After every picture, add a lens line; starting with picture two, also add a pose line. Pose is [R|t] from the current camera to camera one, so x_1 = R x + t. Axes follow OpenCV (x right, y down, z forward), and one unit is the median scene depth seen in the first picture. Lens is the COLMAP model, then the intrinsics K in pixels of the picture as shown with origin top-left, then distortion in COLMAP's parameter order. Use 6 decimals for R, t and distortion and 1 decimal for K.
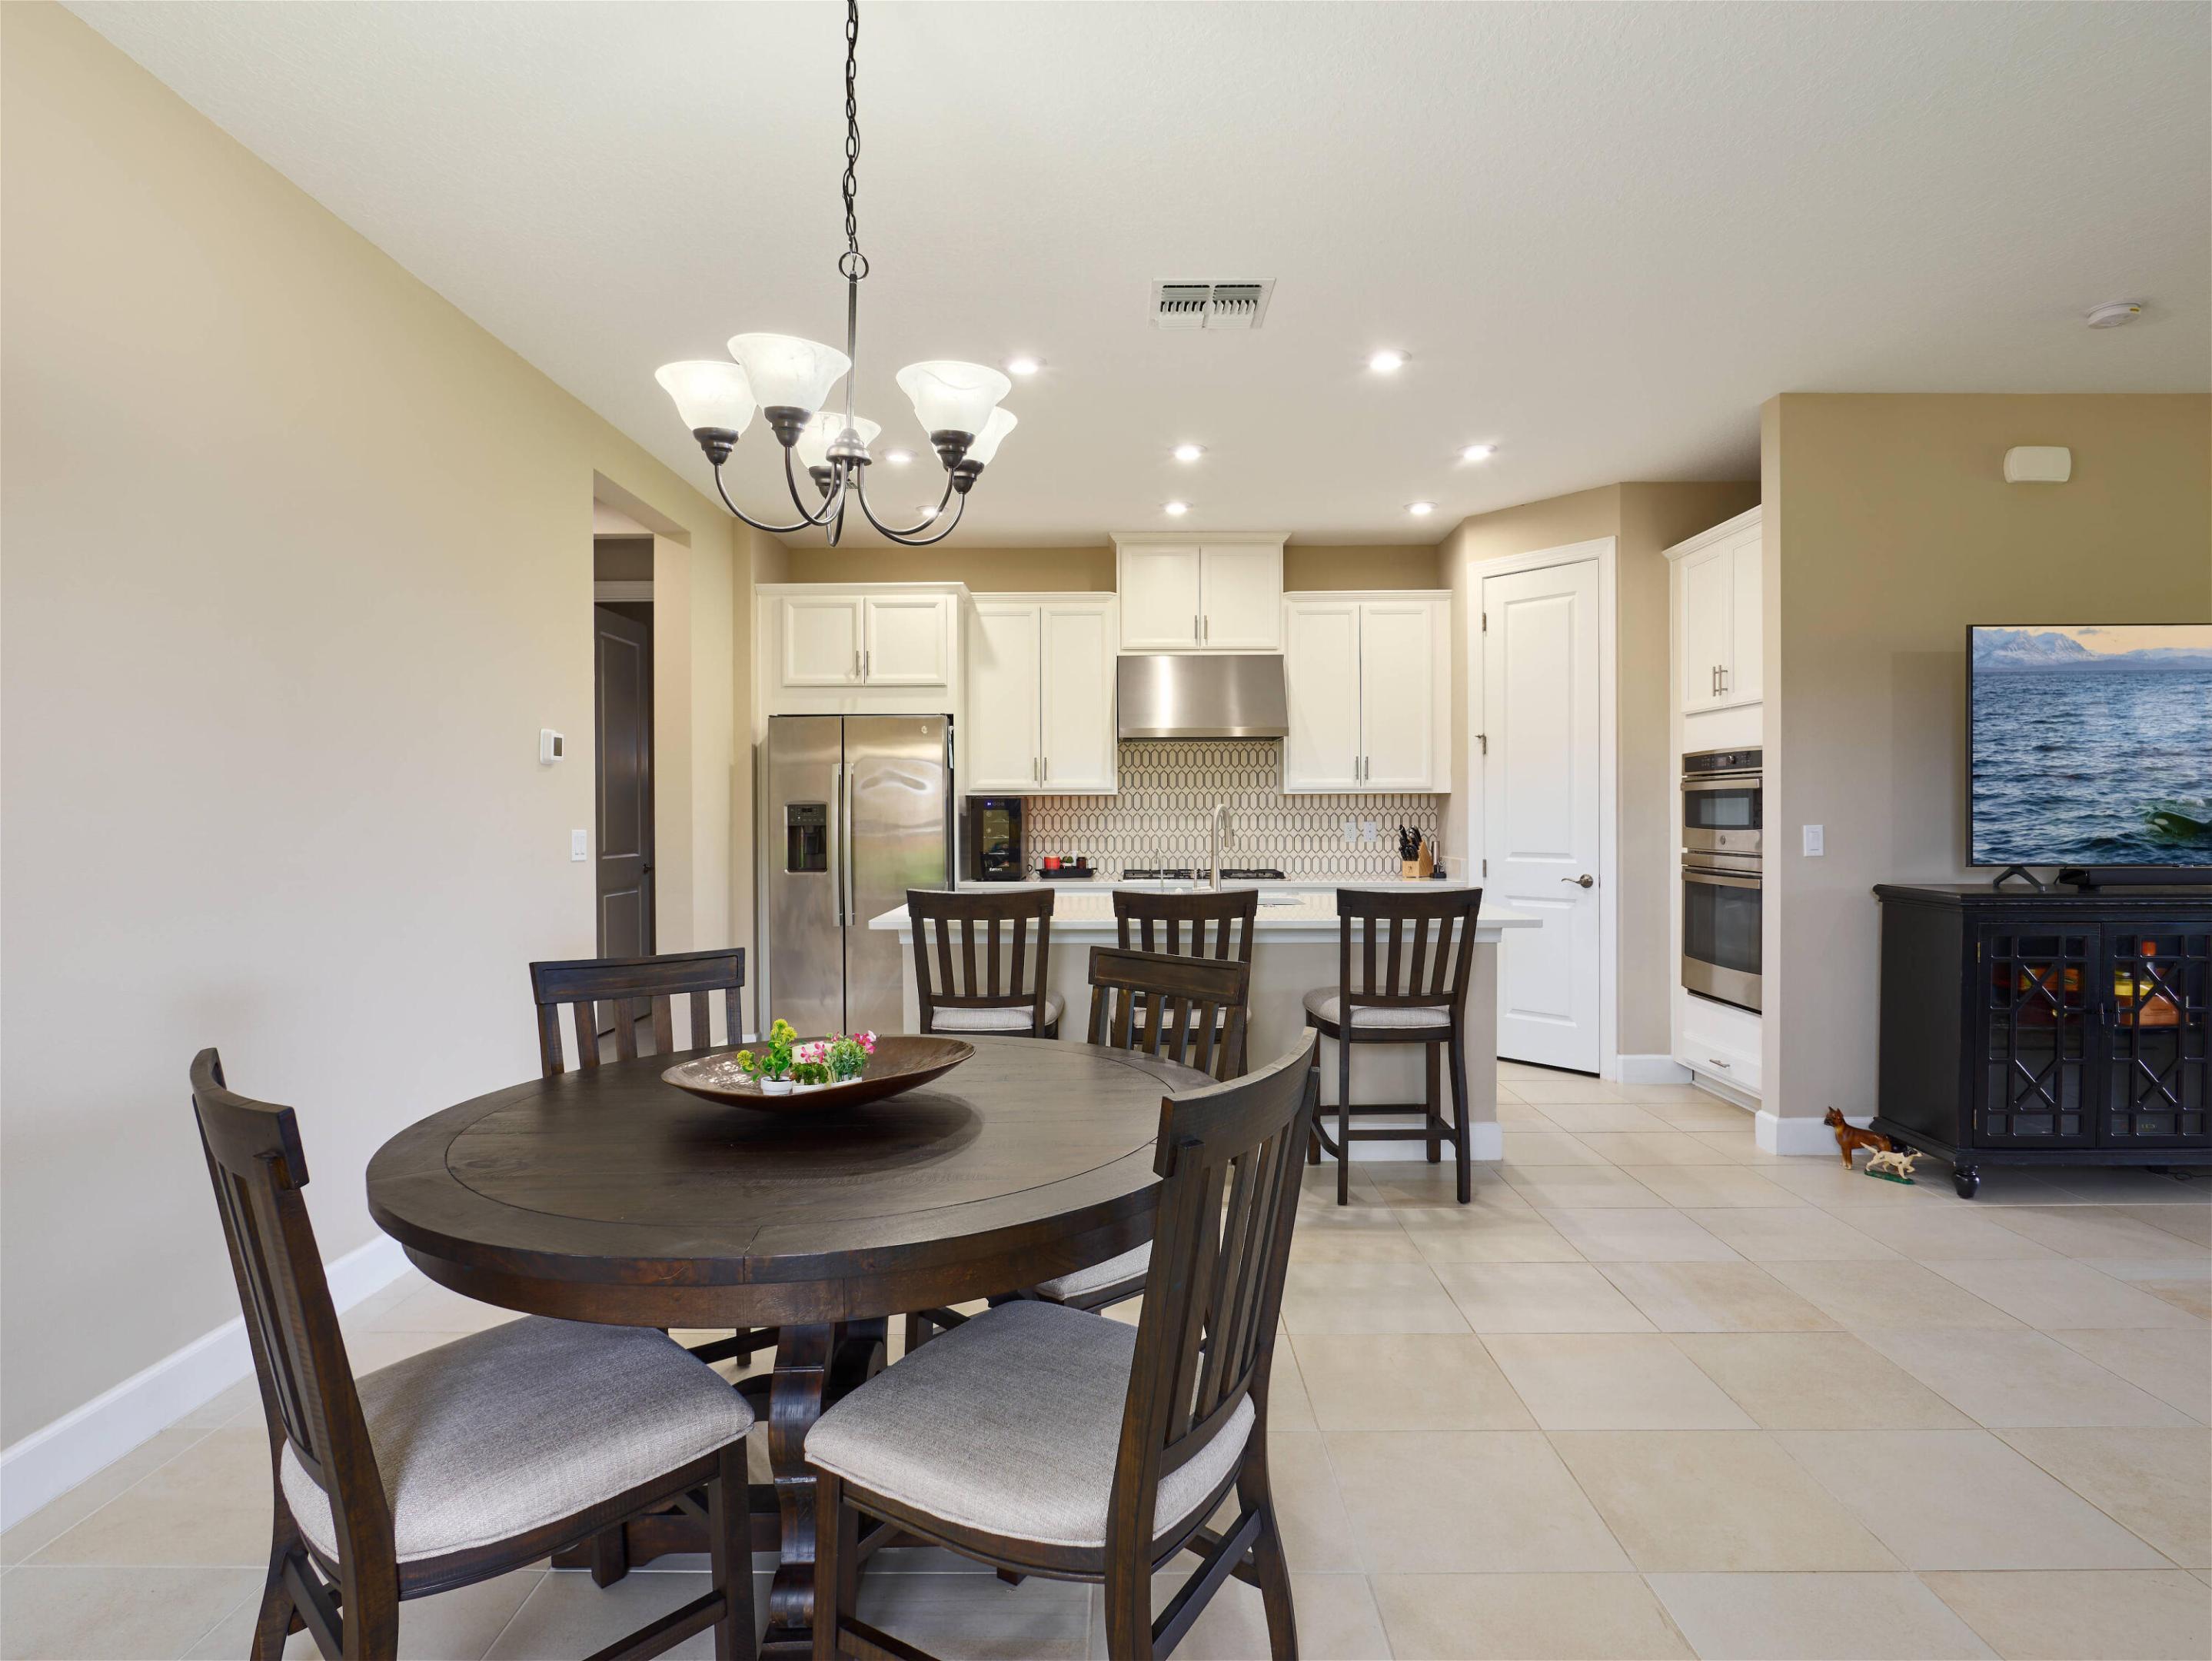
lens RADIAL K [[1185.1, 0, 1119.0], [0, 1185.1, 827.6], [0, 0, 1]] dist [-0.017785, 0.000976]
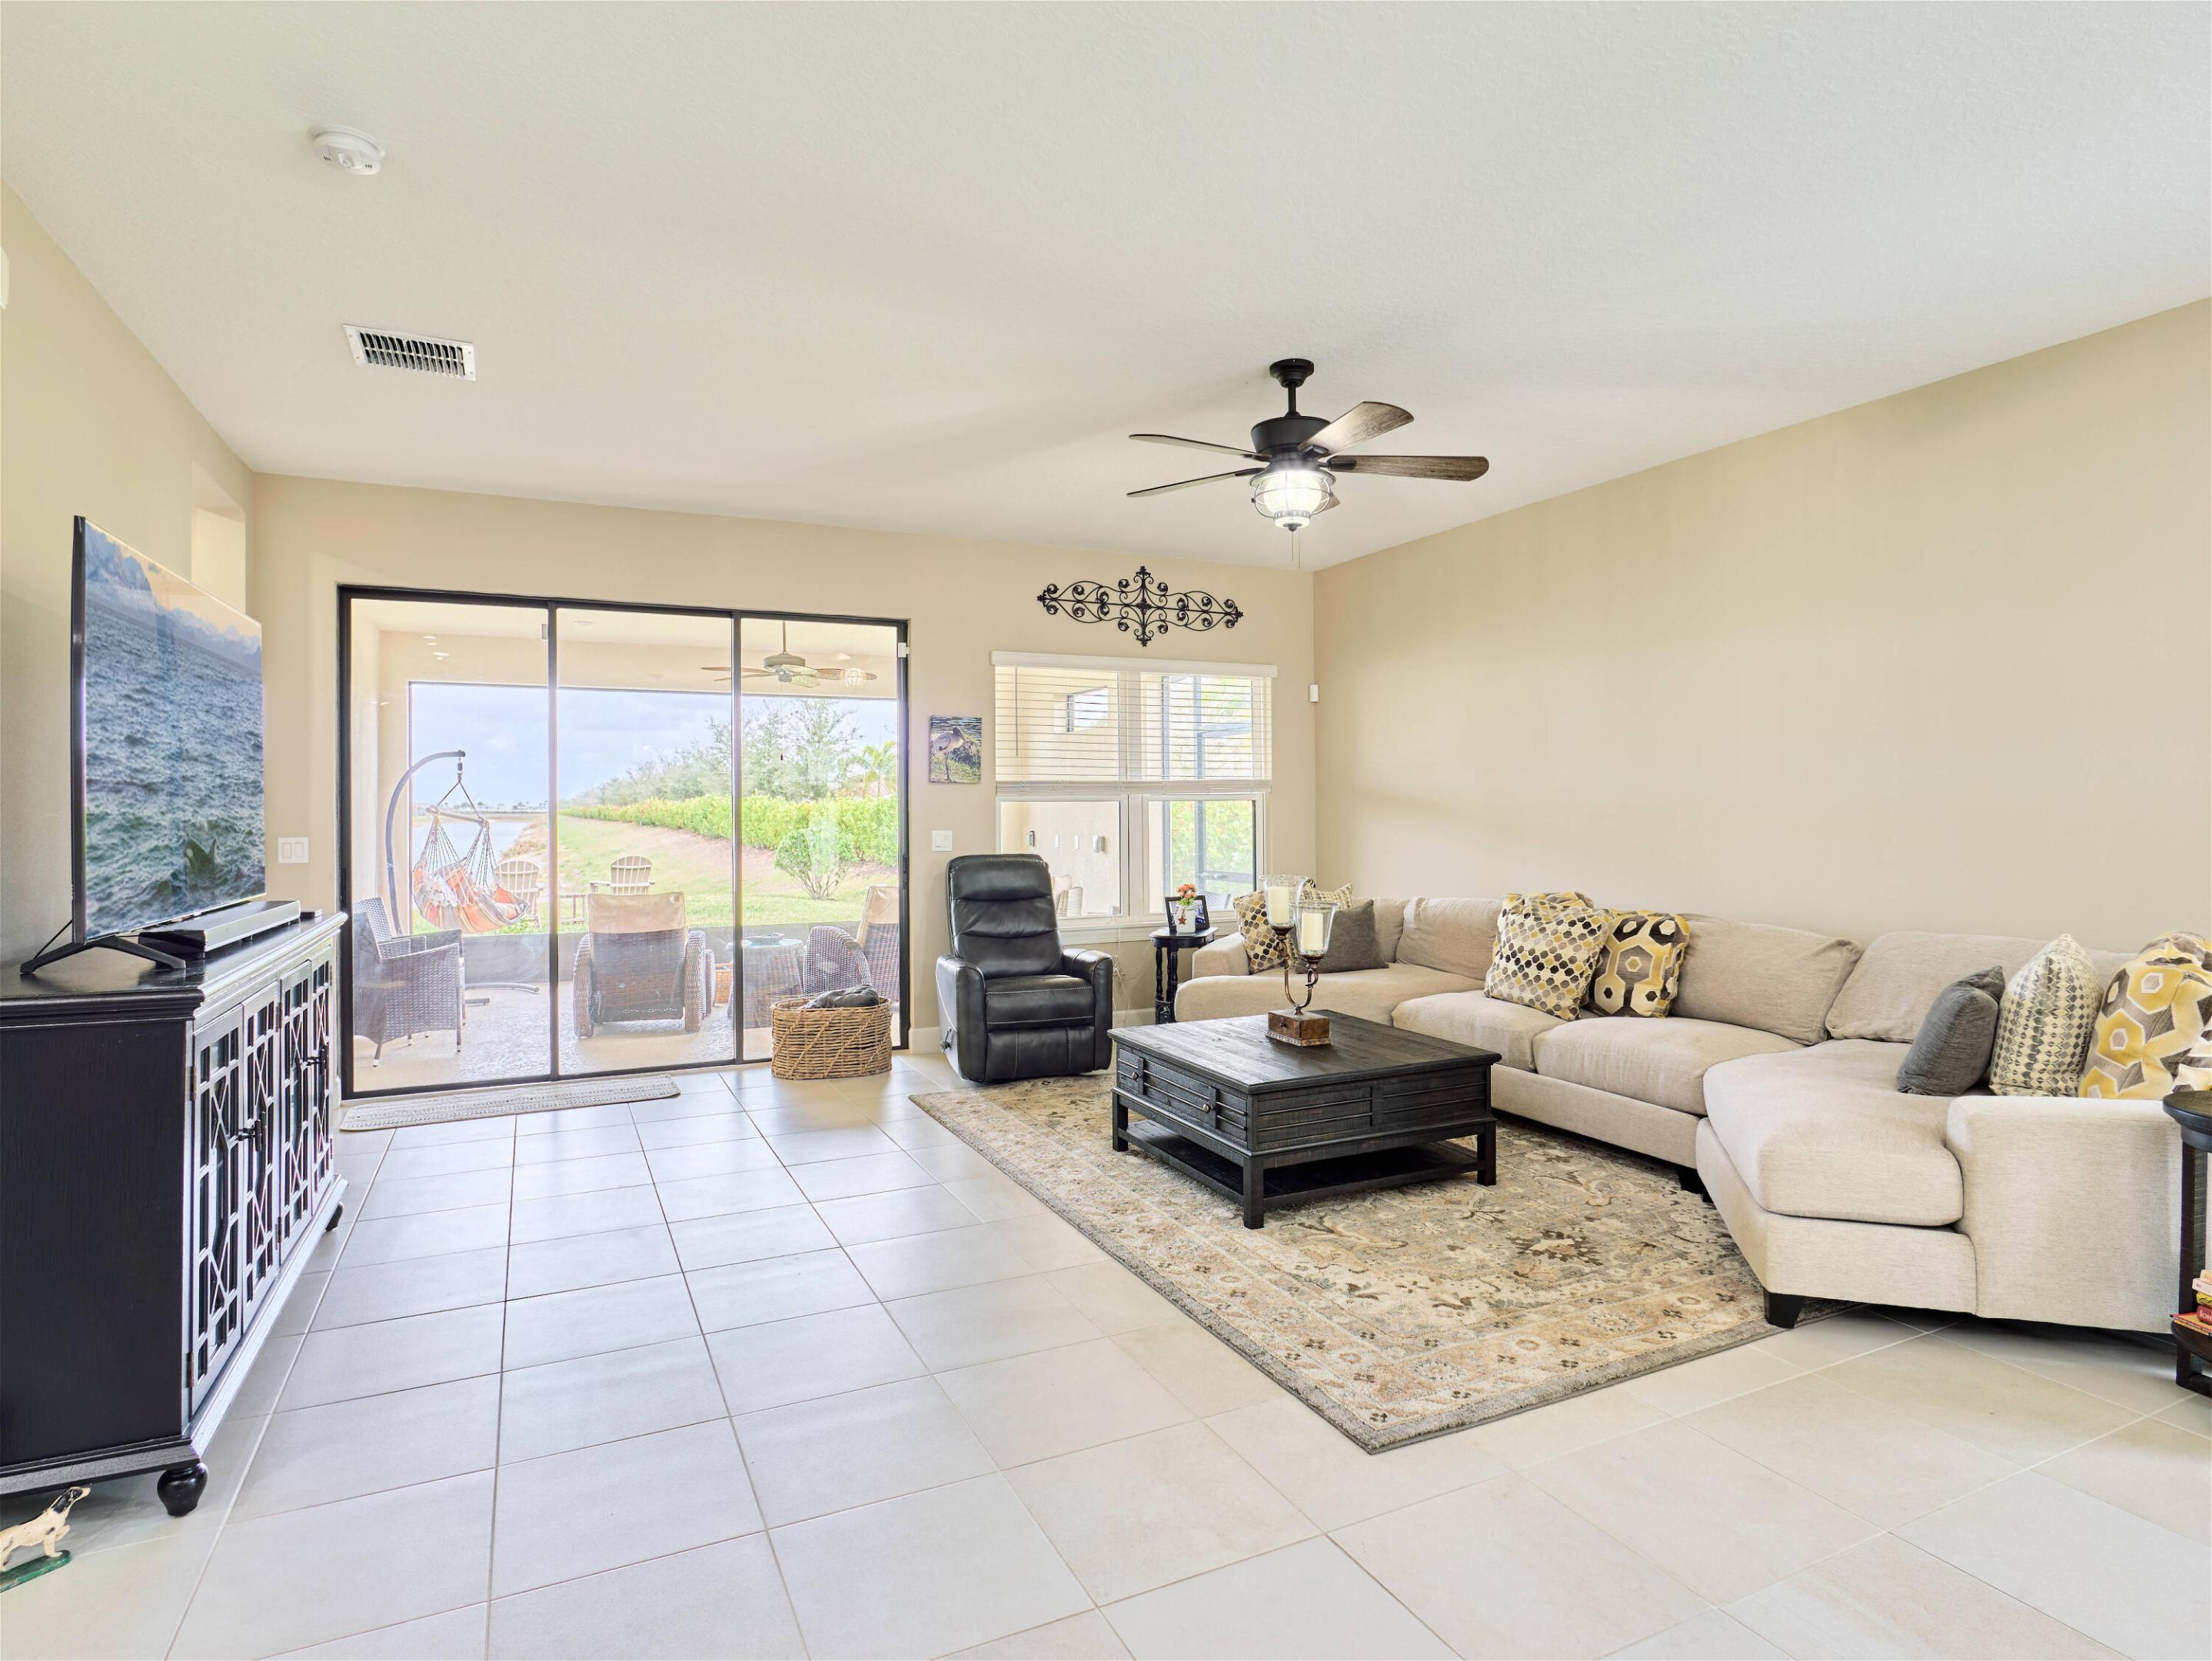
lens RADIAL K [[1185.1, 0, 1109.3], [0, 1185.1, 806.3], [0, 0, 1]] dist [-0.017785, 0.000976]
pose [[-0.434568, 0.009022, 0.900594, 0.009464], [0.020875, 0.999782, 0.000057, -0.013896], [-0.900397, 0.018825, -0.434662, 0.510279]]
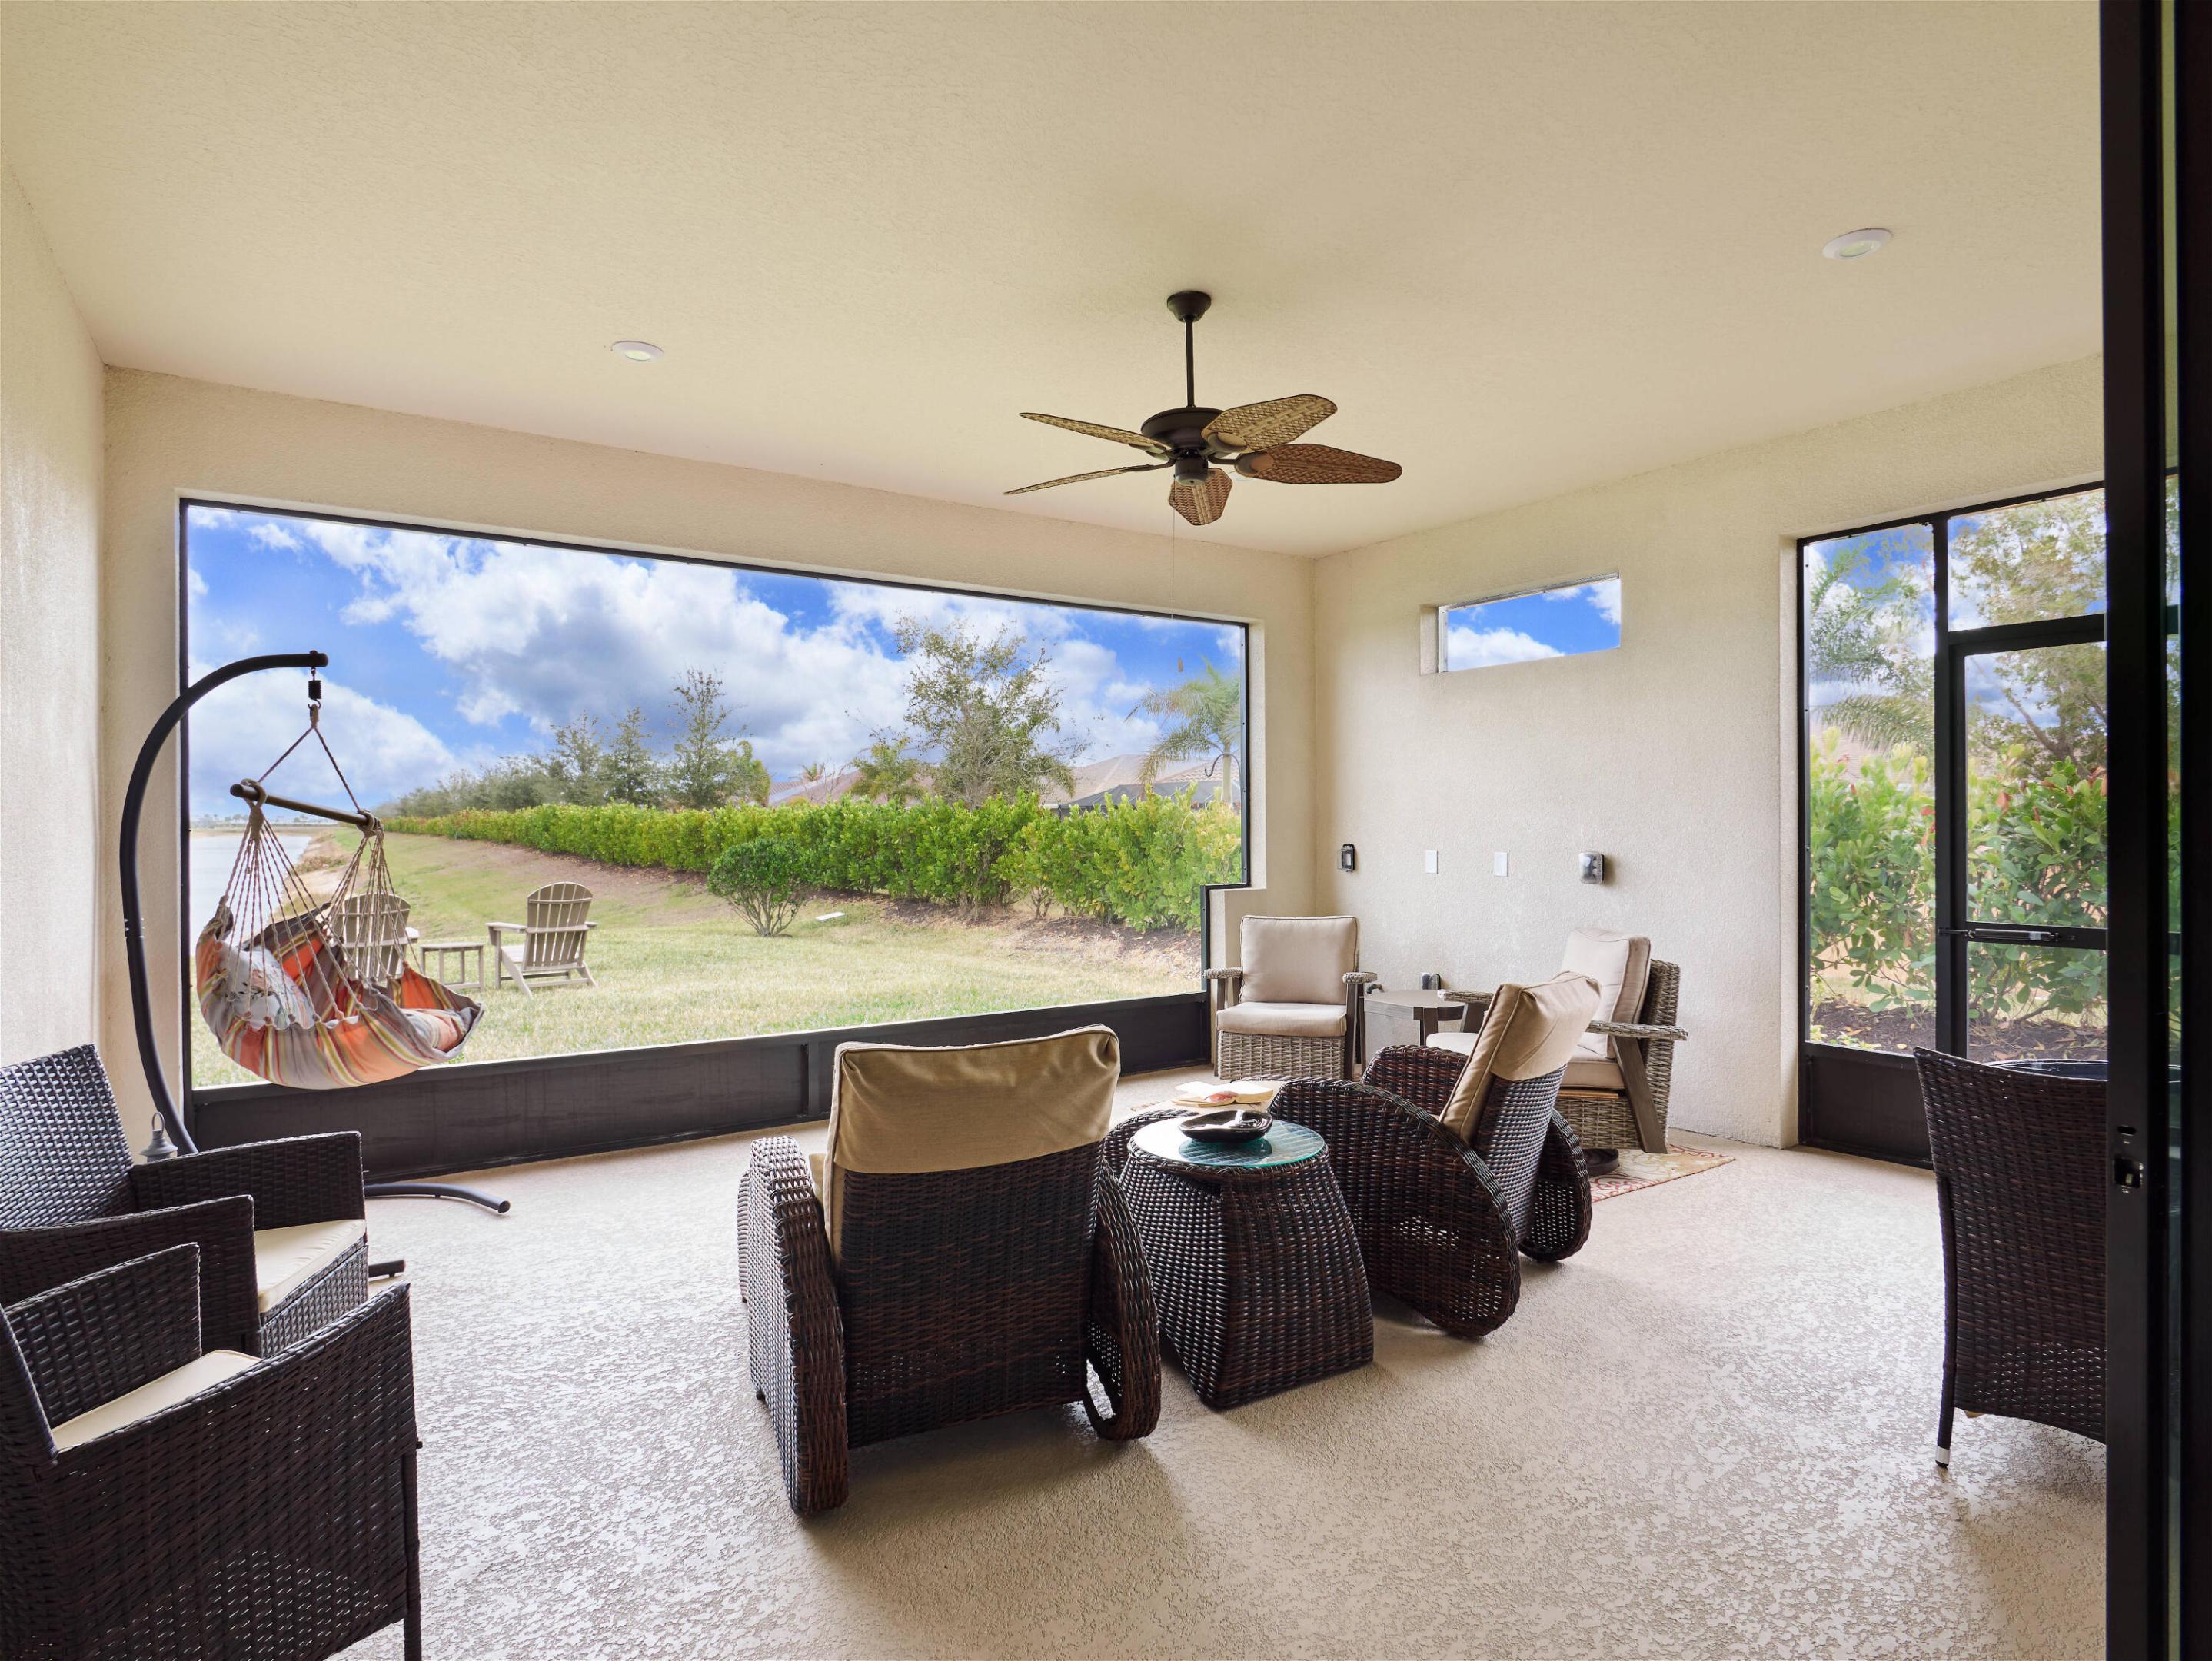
lens RADIAL K [[1185.1, 0, 1103.8], [0, 1185.1, 831.0], [0, 0, 1]] dist [-0.017785, 0.000976]
pose [[-0.551443, 0.000131, 0.834213, 0.059912], [0.014679, 0.999847, 0.009546, -0.013385], [-0.834083, 0.017510, -0.551360, 0.514901]]
